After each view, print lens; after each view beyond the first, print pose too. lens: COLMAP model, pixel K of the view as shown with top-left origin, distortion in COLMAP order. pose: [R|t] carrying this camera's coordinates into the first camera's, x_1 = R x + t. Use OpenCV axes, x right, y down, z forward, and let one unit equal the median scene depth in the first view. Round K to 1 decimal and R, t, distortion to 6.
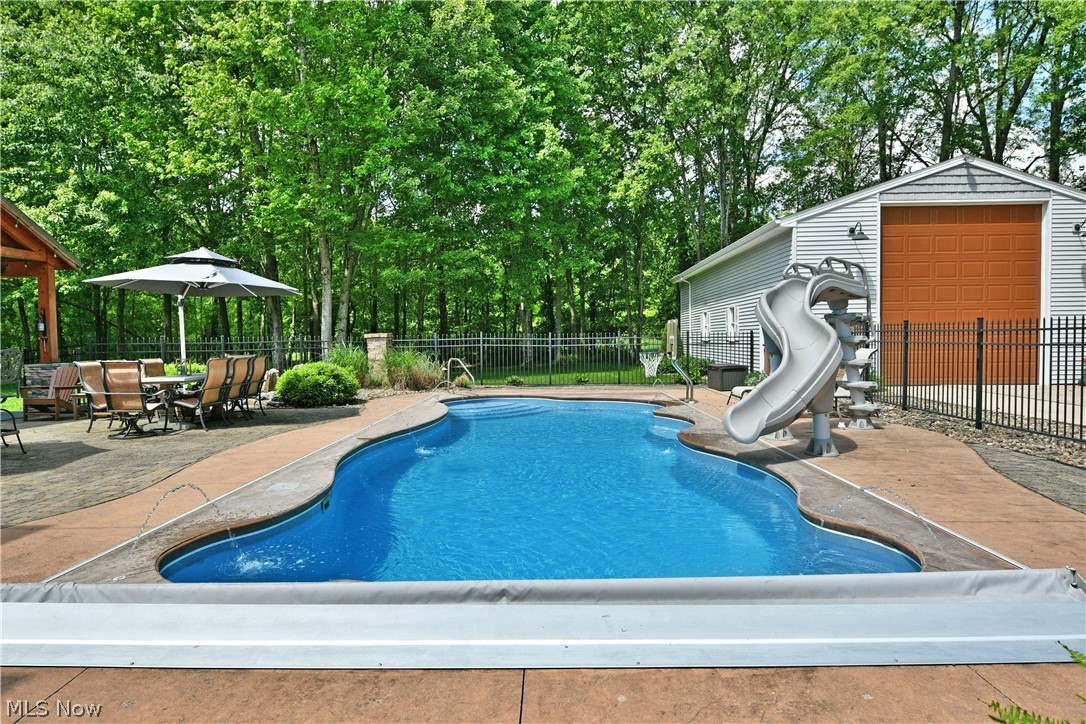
lens RADIAL K [[661.7, 0, 538.4], [0, 661.7, 357.3], [0, 0, 1]] dist [-0.010708, -0.001436]
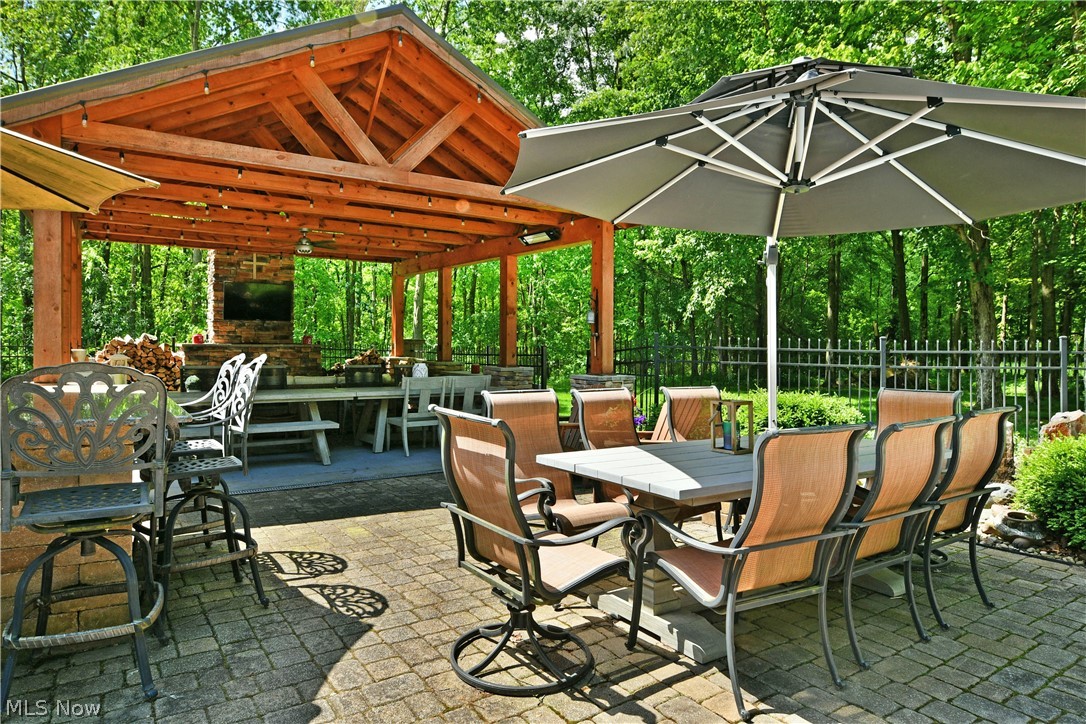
lens RADIAL K [[674.0, 0, 543.7], [0, 674.0, 334.1], [0, 0, 1]] dist [-0.002416, -0.000492]
pose [[0.595221, 0.013198, -0.803454, -0.203859], [-0.046617, 0.998748, -0.018130, -0.012963], [0.802209, 0.048246, 0.595091, 0.454858]]
